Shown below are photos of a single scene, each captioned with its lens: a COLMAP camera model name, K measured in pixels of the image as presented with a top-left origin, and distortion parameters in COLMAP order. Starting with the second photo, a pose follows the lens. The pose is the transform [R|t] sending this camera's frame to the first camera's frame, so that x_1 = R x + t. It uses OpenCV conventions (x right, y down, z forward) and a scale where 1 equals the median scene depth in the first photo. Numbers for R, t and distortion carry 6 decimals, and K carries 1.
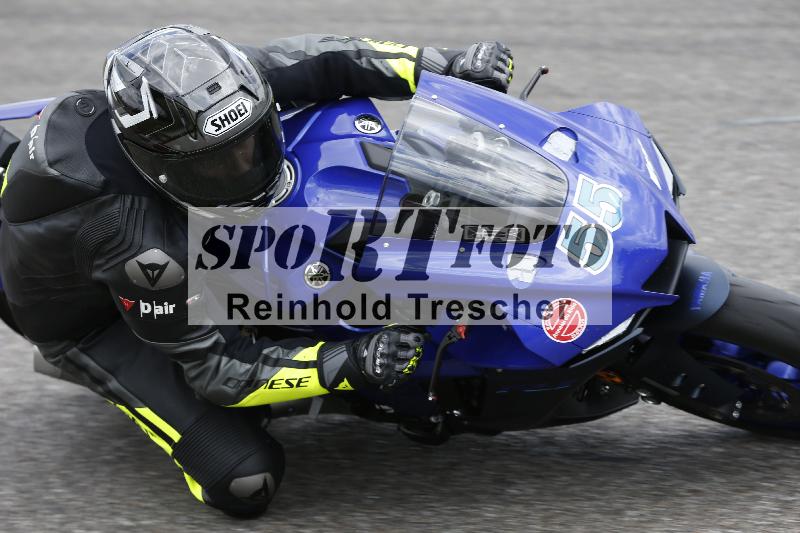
lens RADIAL K [[4546.8, 0, 400.0], [0, 4546.8, 266.5], [0, 0, 1]] dist [1.488605, 13.066625]
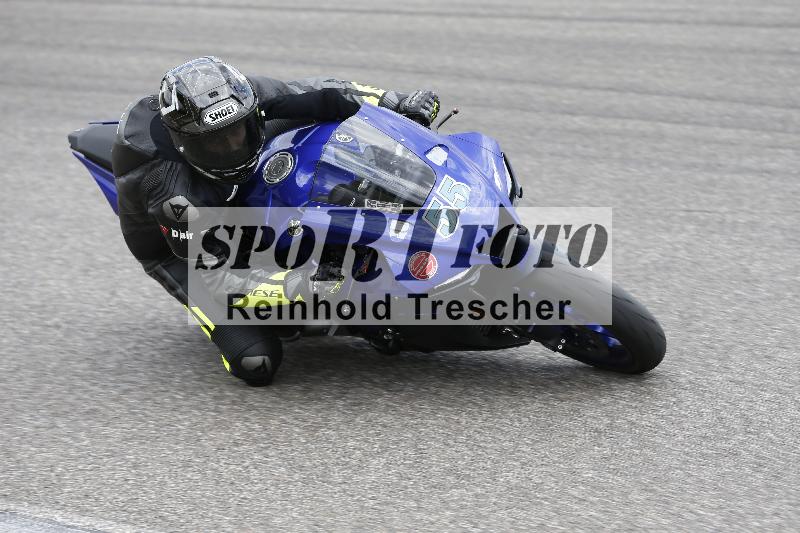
lens RADIAL K [[4546.8, 0, 400.0], [0, 4546.8, 266.5], [0, 0, 1]] dist [1.488605, 13.066625]
pose [[0.971520, 0.100413, -0.214631, 0.356361], [-0.110557, 0.993226, -0.035761, 0.067611], [0.209586, 0.058472, 0.976040, -0.515916]]
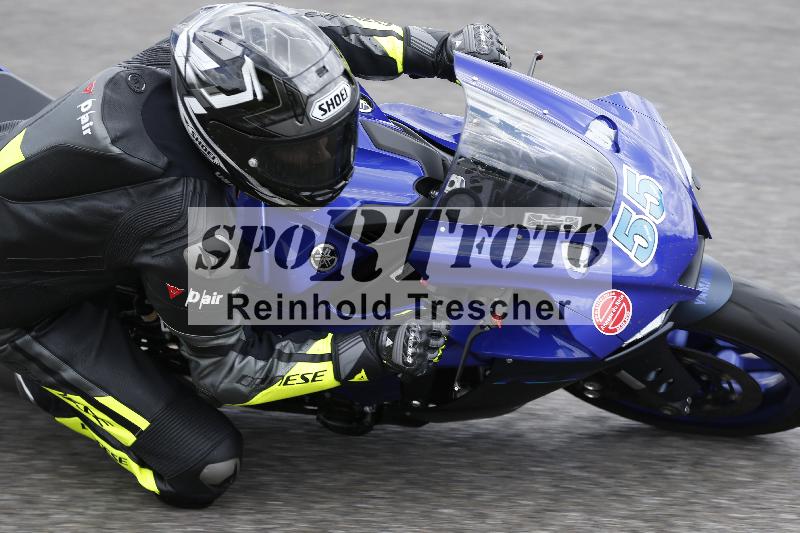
lens RADIAL K [[4546.8, 0, 400.0], [0, 4546.8, 266.5], [0, 0, 1]] dist [1.488605, 13.066625]
pose [[0.927909, 0.010895, 0.372648, -0.369002], [-0.021069, 0.999508, 0.023241, -0.019802], [-0.372211, -0.029417, 0.927682, 0.097972]]
